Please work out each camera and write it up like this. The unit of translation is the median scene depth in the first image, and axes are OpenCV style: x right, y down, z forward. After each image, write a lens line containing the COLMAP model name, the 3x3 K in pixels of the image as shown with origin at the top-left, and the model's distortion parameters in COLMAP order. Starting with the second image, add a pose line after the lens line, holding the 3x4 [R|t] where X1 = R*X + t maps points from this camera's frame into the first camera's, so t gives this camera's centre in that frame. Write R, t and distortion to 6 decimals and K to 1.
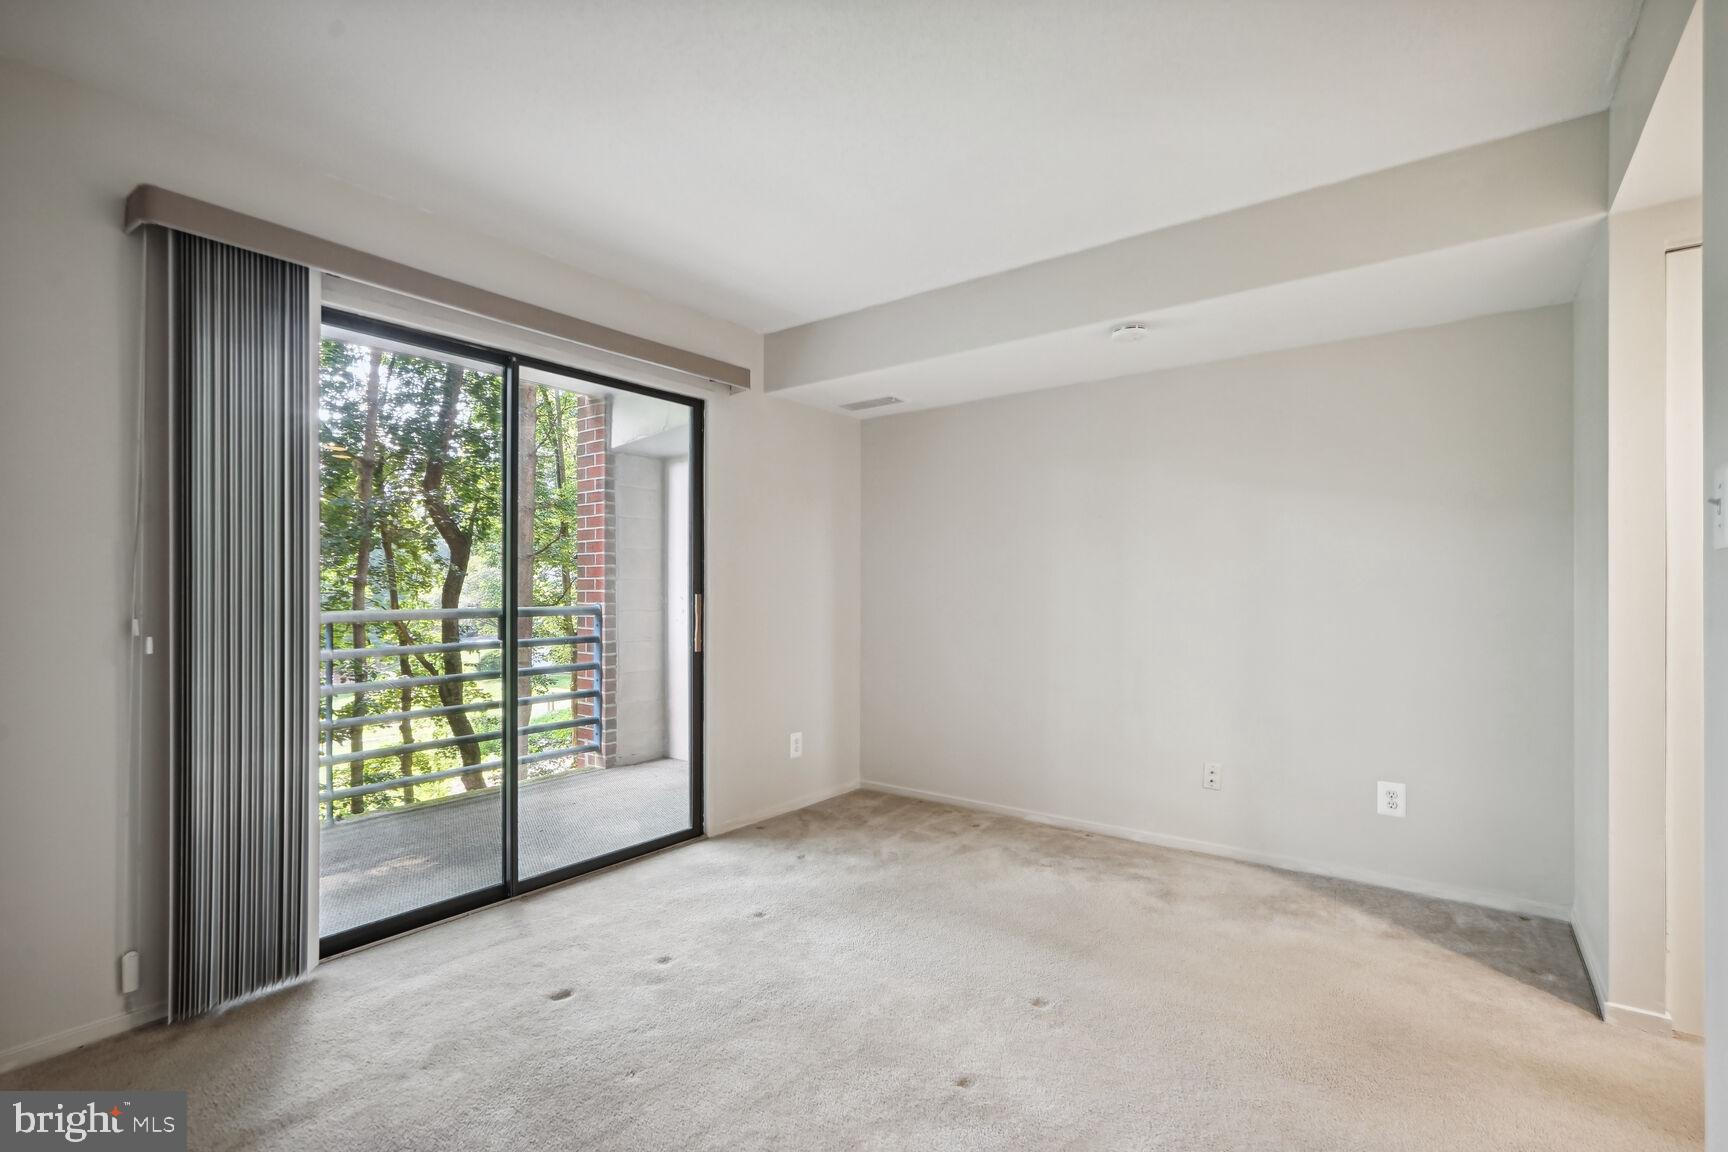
lens RADIAL K [[797.3, 0, 855.5], [0, 797.3, 582.7], [0, 0, 1]] dist [-0.001769, 0.000227]
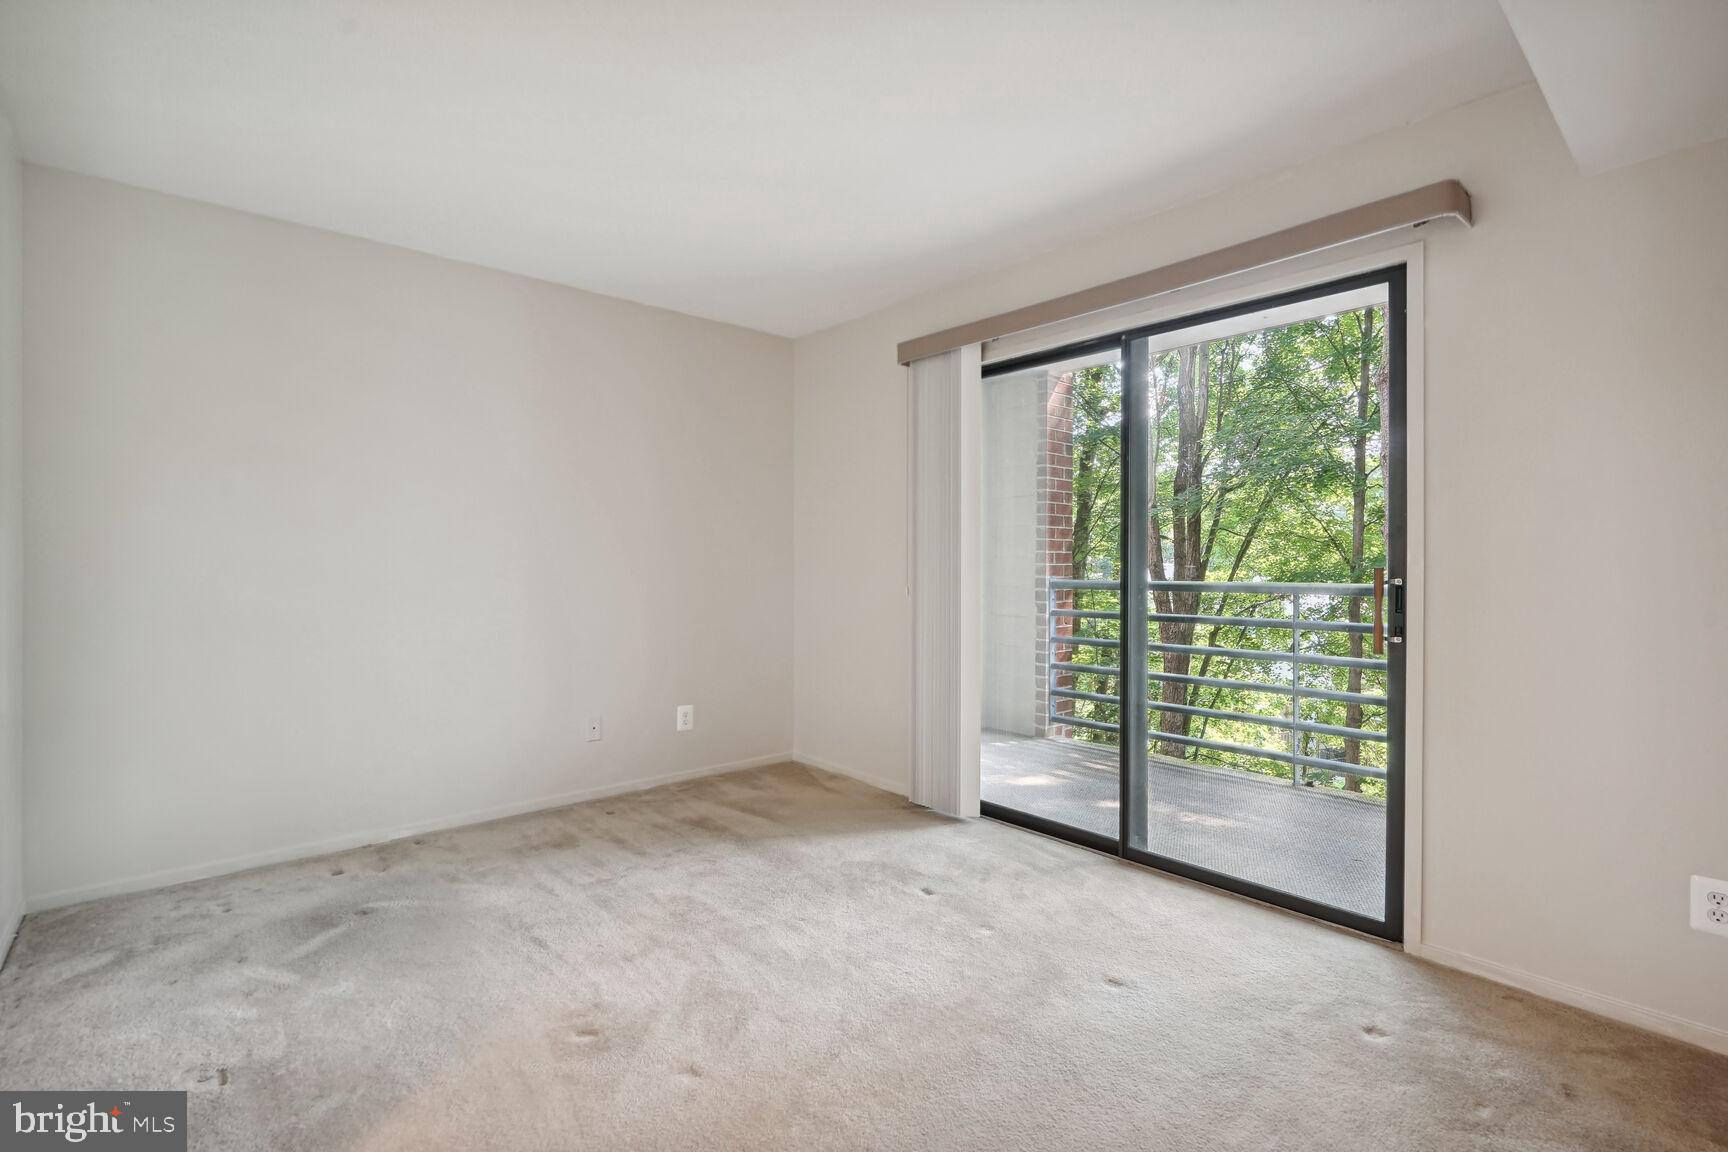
lens RADIAL K [[803.9, 0, 854.1], [0, 803.9, 567.5], [0, 0, 1]] dist [-0.001083, 0.000345]
pose [[-0.208834, 0.003557, -0.977945, 0.547565], [0.004502, 0.999986, 0.002675, 0.010428], [0.977941, -0.003844, -0.208847, 0.726644]]
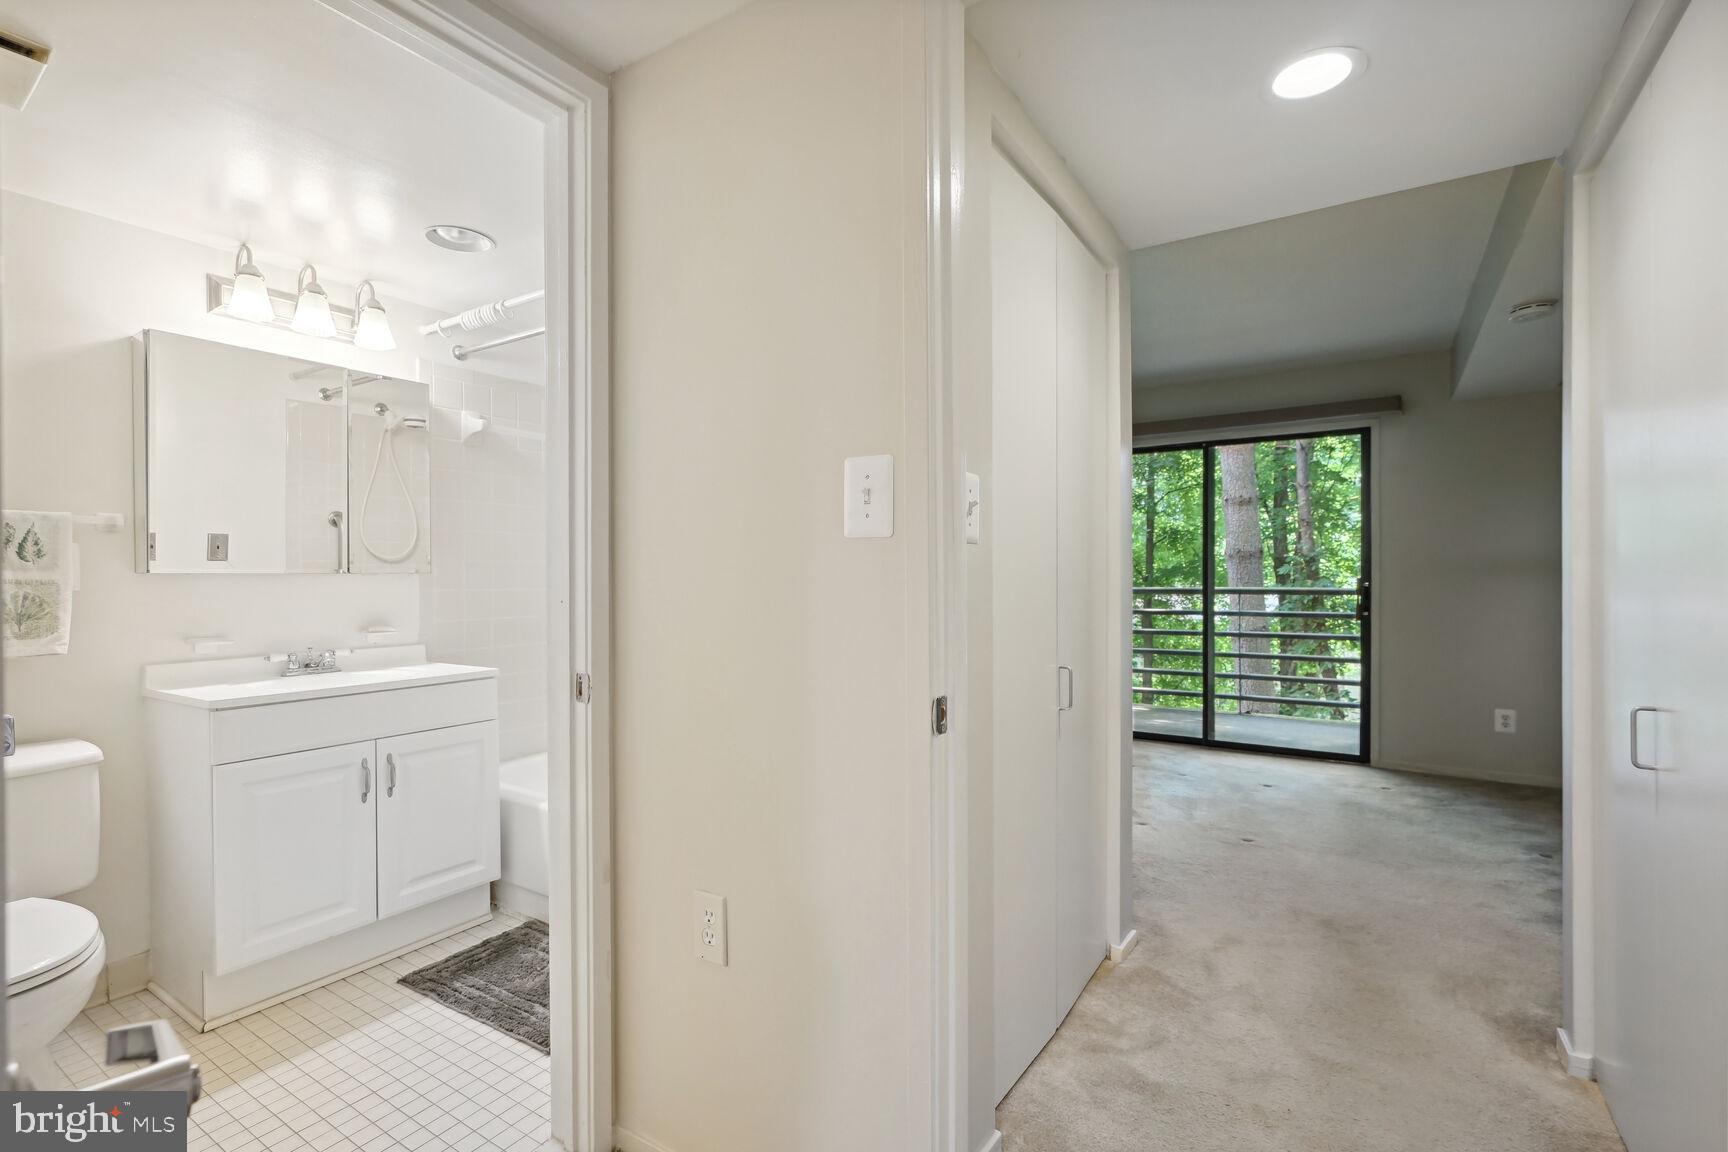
lens RADIAL K [[797.3, 0, 855.5], [0, 797.3, 582.7], [0, 0, 1]] dist [-0.001769, 0.000227]
pose [[0.059499, 0.009074, -0.998187, 1.083945], [0.008479, 0.999918, 0.009595, 0.002826], [0.998192, -0.009035, 0.059417, 0.093646]]
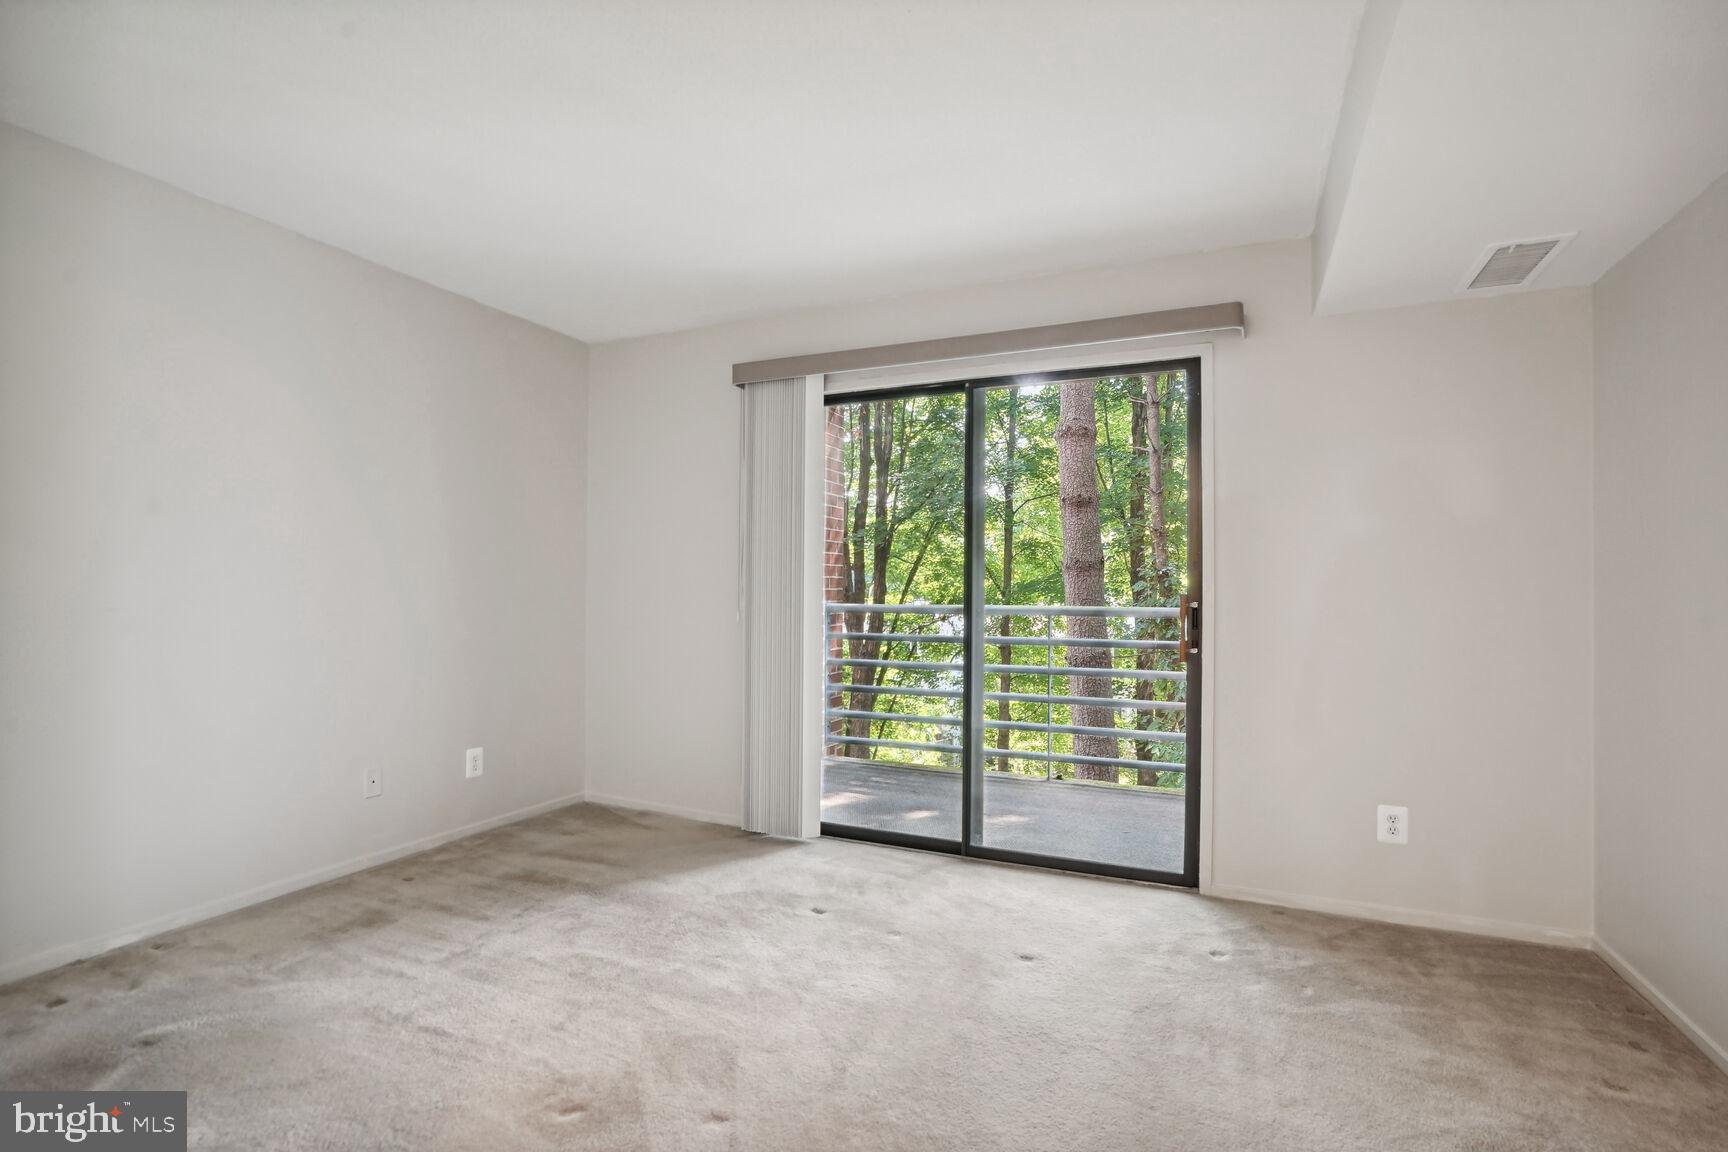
lens RADIAL K [[827.1, 0, 864.0], [0, 827.1, 576.0], [0, 0, 1]] dist [-0.057710, 0.023669]
pose [[0.210310, -0.014361, -0.977529, 0.575077], [-0.001732, 0.999885, -0.015062, 0.009246], [0.977633, 0.004861, 0.210261, 0.503391]]
